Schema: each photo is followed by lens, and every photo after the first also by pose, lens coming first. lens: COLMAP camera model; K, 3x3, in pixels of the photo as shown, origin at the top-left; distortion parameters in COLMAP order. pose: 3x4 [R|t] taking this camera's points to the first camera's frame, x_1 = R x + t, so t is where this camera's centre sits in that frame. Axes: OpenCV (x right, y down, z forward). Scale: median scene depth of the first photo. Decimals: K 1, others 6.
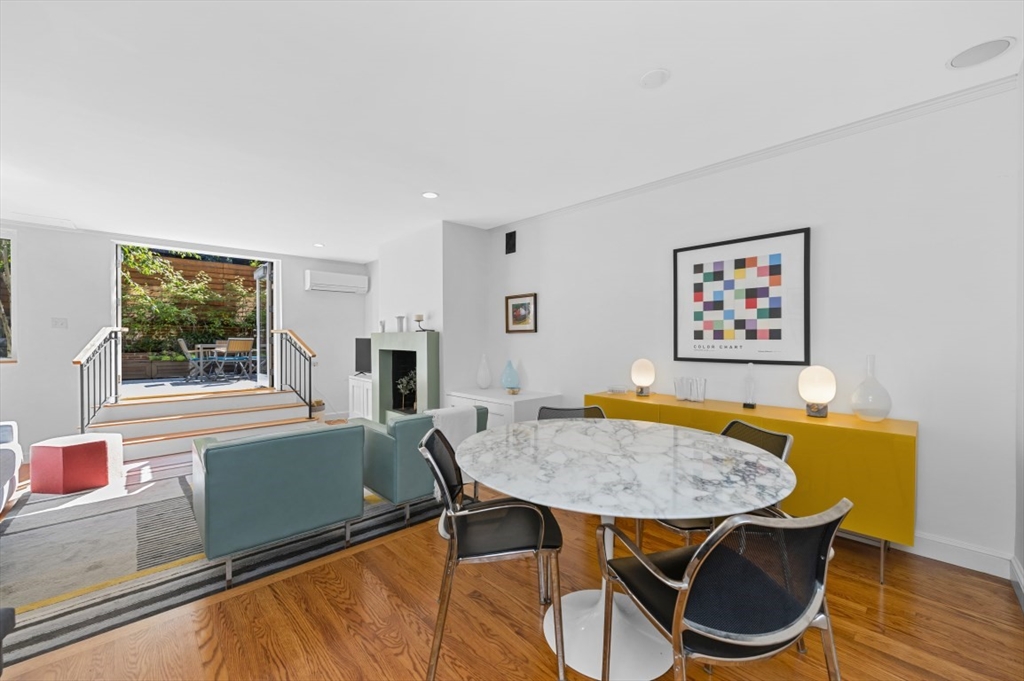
lens RADIAL K [[408.0, 0, 509.1], [0, 408.0, 337.7], [0, 0, 1]] dist [-0.002664, -0.000248]
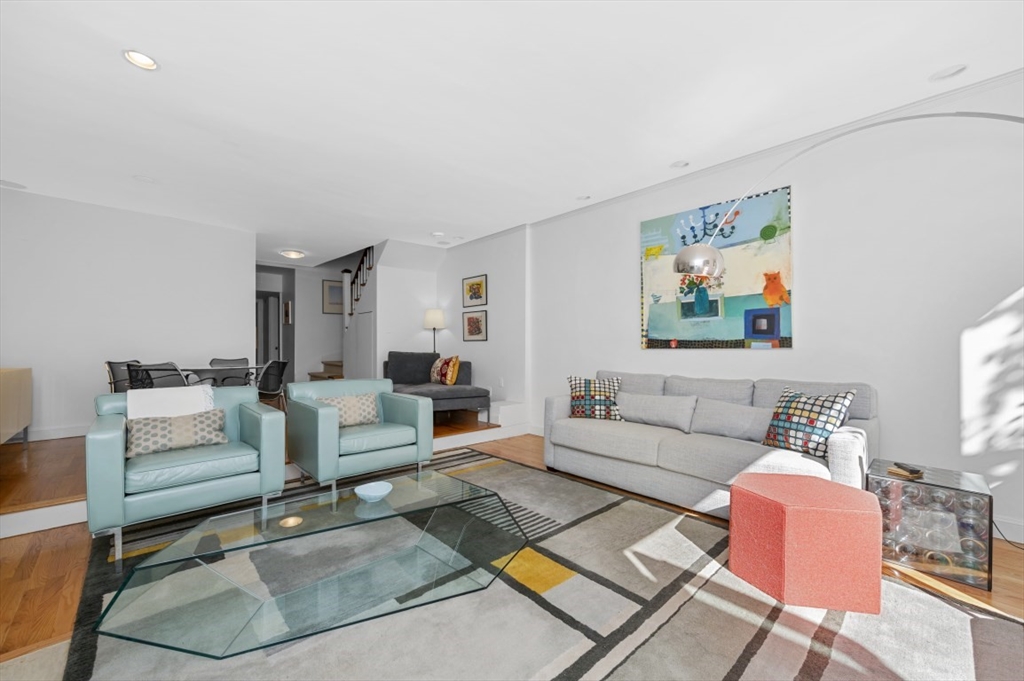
lens RADIAL K [[403.2, 0, 512.0], [0, 403.2, 340.5], [0, 0, 1]] dist [-0.000183, 0.000009]
pose [[-0.999999, 0.001681, -0.000095, -0.895701], [0.001683, 0.999800, -0.019948, 0.097919], [0.000061, -0.019948, -0.999801, 1.903764]]
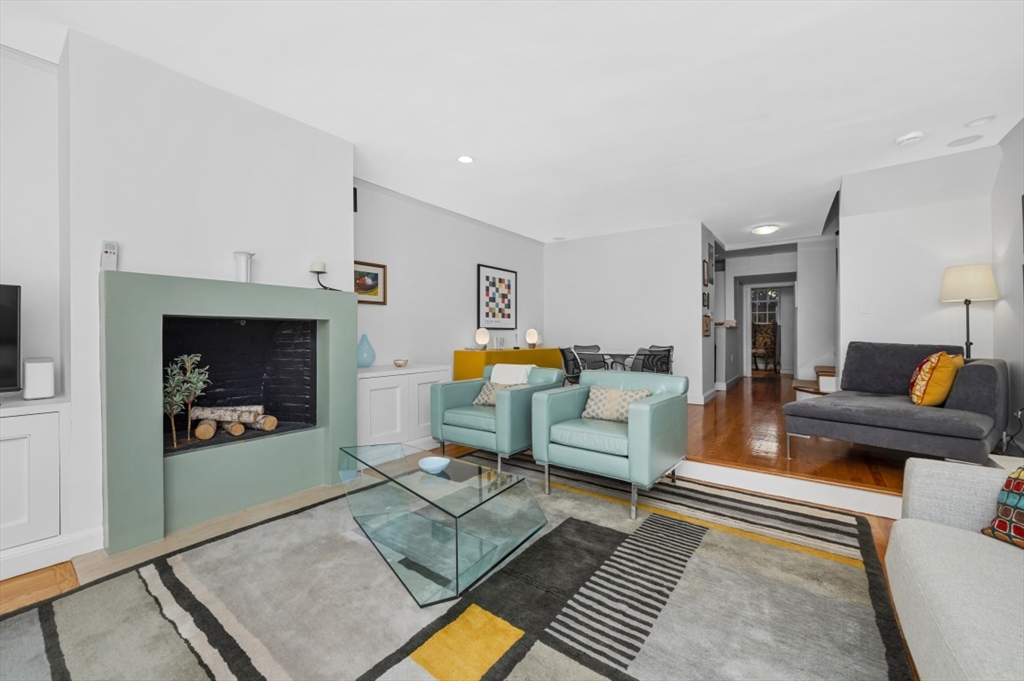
lens RADIAL K [[408.0, 0, 509.1], [0, 408.0, 337.7], [0, 0, 1]] dist [-0.002664, -0.000248]
pose [[-0.176432, -0.006207, 0.984293, -1.409162], [0.001098, 0.999978, 0.006503, 0.087846], [-0.984312, 0.002228, -0.176422, 1.283589]]
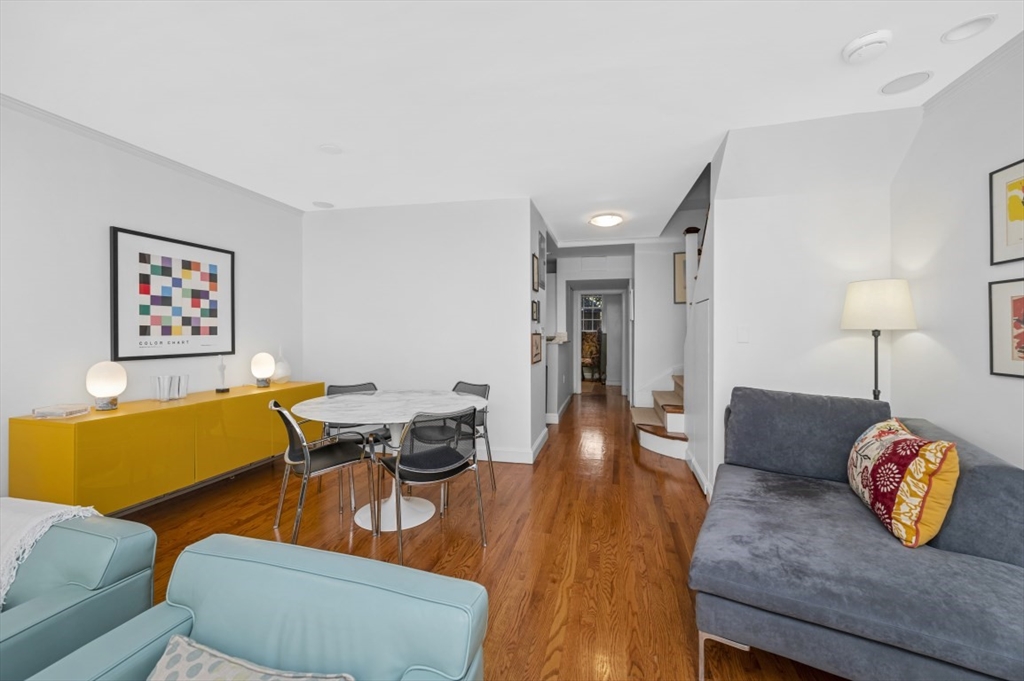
lens RADIAL K [[408.0, 0, 509.1], [0, 408.0, 337.7], [0, 0, 1]] dist [-0.002664, -0.000248]
pose [[-0.532965, -0.010721, 0.846070, -0.784472], [-0.002514, 0.999935, 0.011087, -0.002949], [-0.846134, 0.003782, -0.532957, 0.831689]]
